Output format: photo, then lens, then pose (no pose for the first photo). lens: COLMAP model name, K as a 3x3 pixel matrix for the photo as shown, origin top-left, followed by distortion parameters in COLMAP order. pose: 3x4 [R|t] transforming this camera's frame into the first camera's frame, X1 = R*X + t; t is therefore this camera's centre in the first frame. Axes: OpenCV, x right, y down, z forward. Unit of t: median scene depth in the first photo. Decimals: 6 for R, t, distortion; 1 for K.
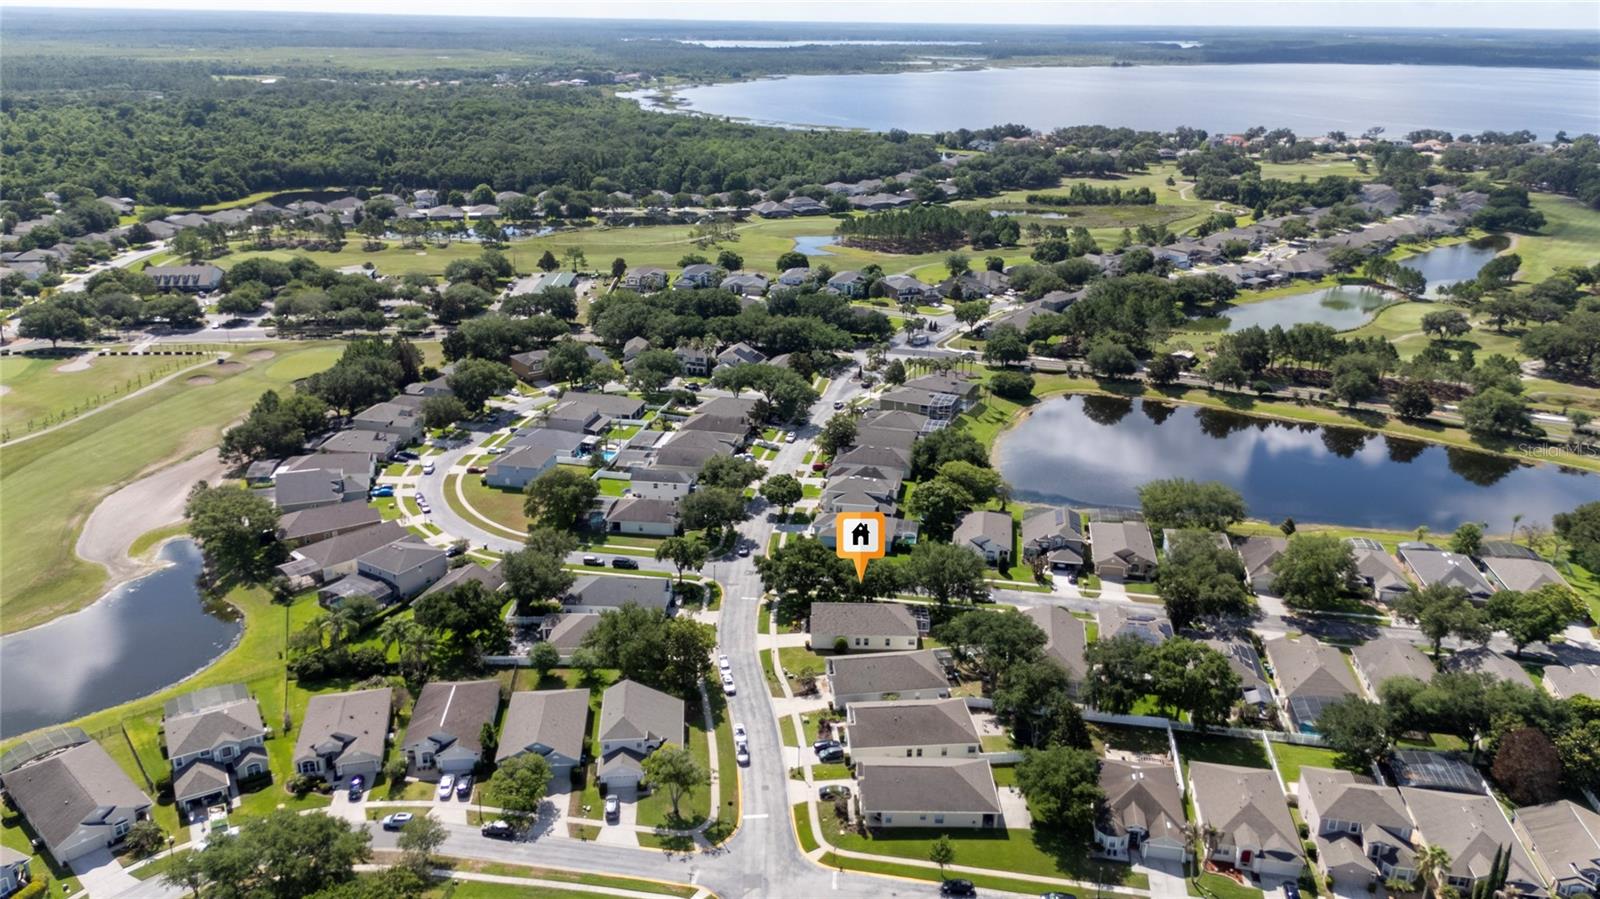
lens RADIAL K [[1162.0, 0, 805.6], [0, 1162.0, 463.4], [0, 0, 1]] dist [0.086811, -0.093057]
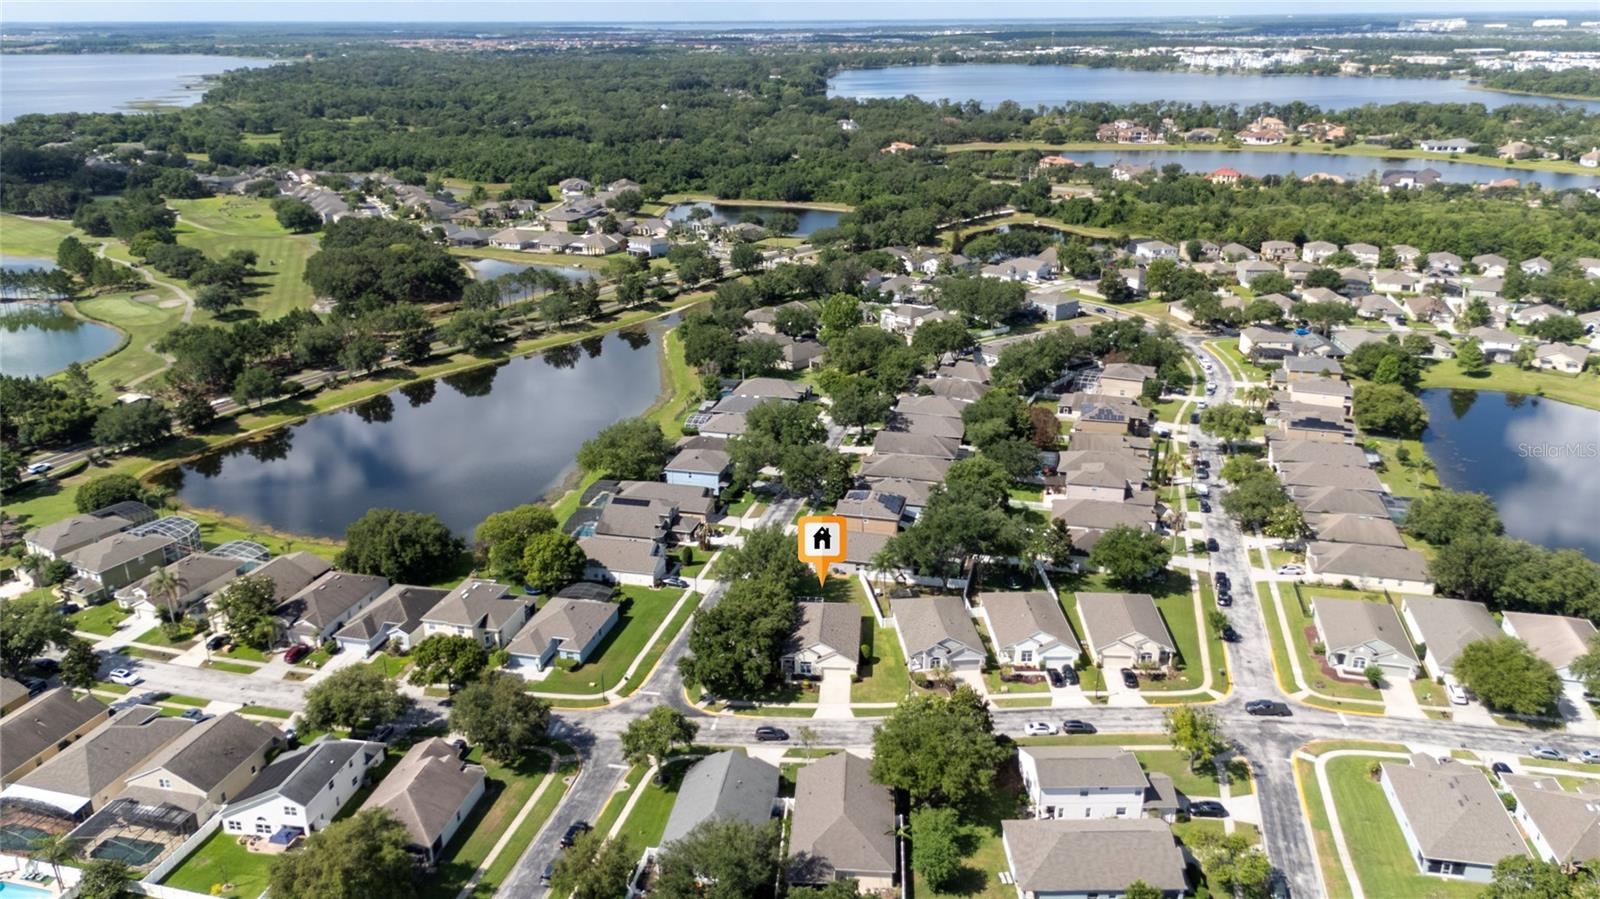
lens RADIAL K [[1162.0, 0, 805.6], [0, 1162.0, 463.4], [0, 0, 1]] dist [0.086811, -0.093057]
pose [[0.072363, -0.370040, 0.926193, -0.401476], [0.362178, 0.874987, 0.321285, -0.148293], [-0.929296, 0.312198, 0.197337, 0.443151]]
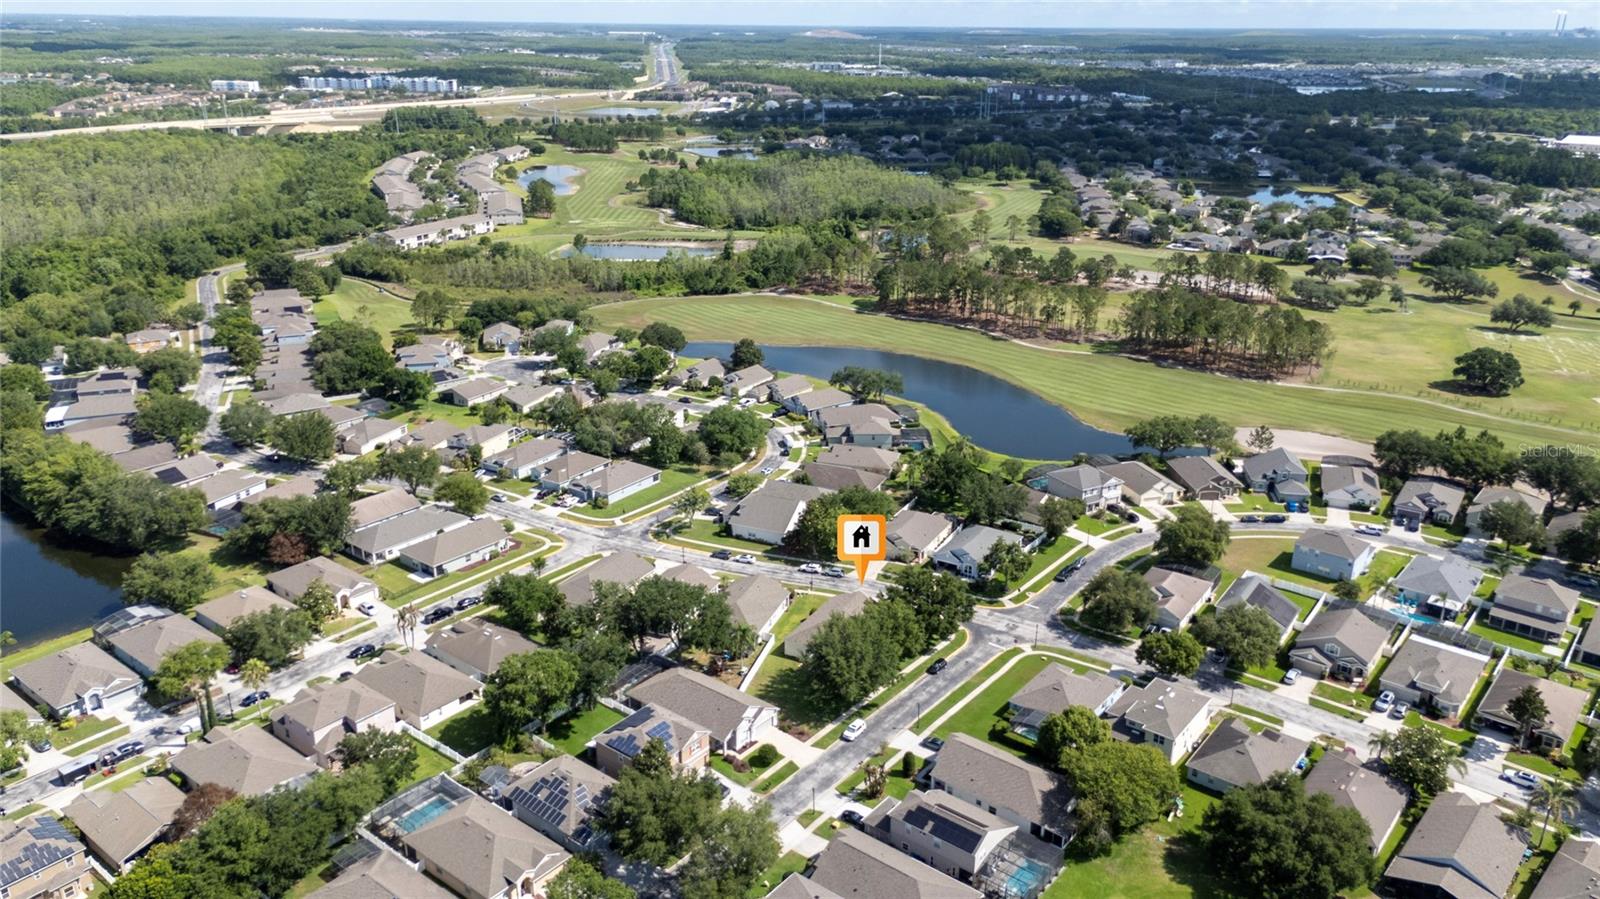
lens RADIAL K [[1171.1, 0, 806.5], [0, 1171.1, 450.8], [0, 0, 1]] dist [0.063296, -0.053237]
pose [[-0.475638, 0.285610, -0.831983, 0.475888], [-0.327988, 0.820030, 0.469015, -0.251004], [0.816206, 0.495962, -0.296361, 0.667205]]
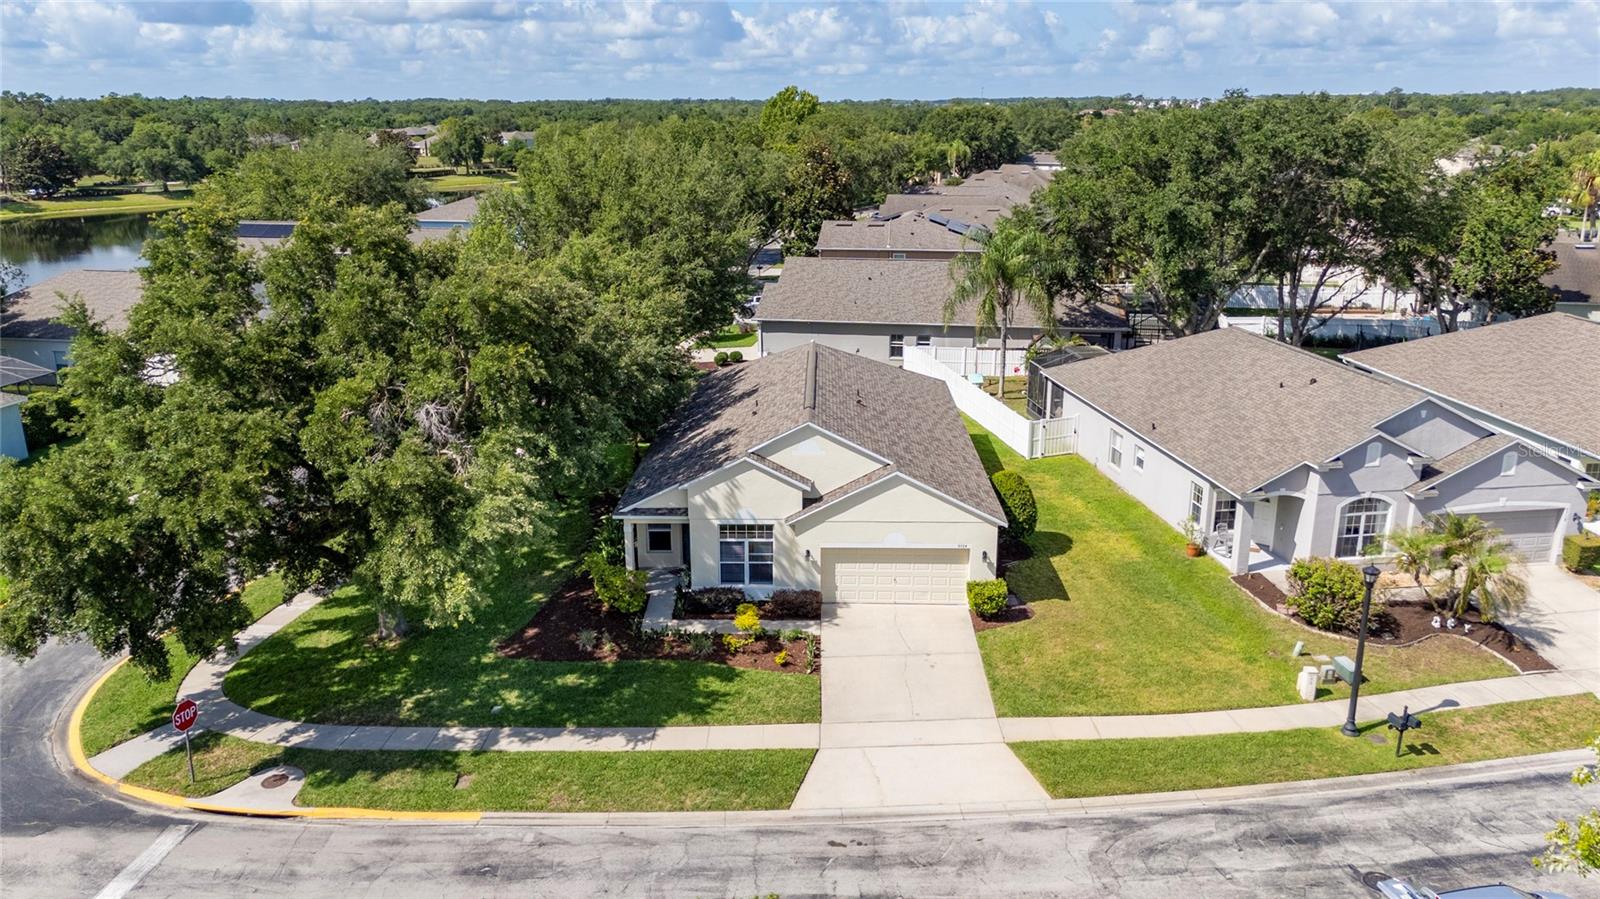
lens RADIAL K [[1171.1, 0, 806.5], [0, 1171.1, 450.8], [0, 0, 1]] dist [0.063296, -0.053237]
pose [[0.011038, -0.295917, 0.955150, -0.085314], [0.357554, 0.893222, 0.272598, 0.042883], [-0.933827, 0.338508, 0.115666, 0.542984]]
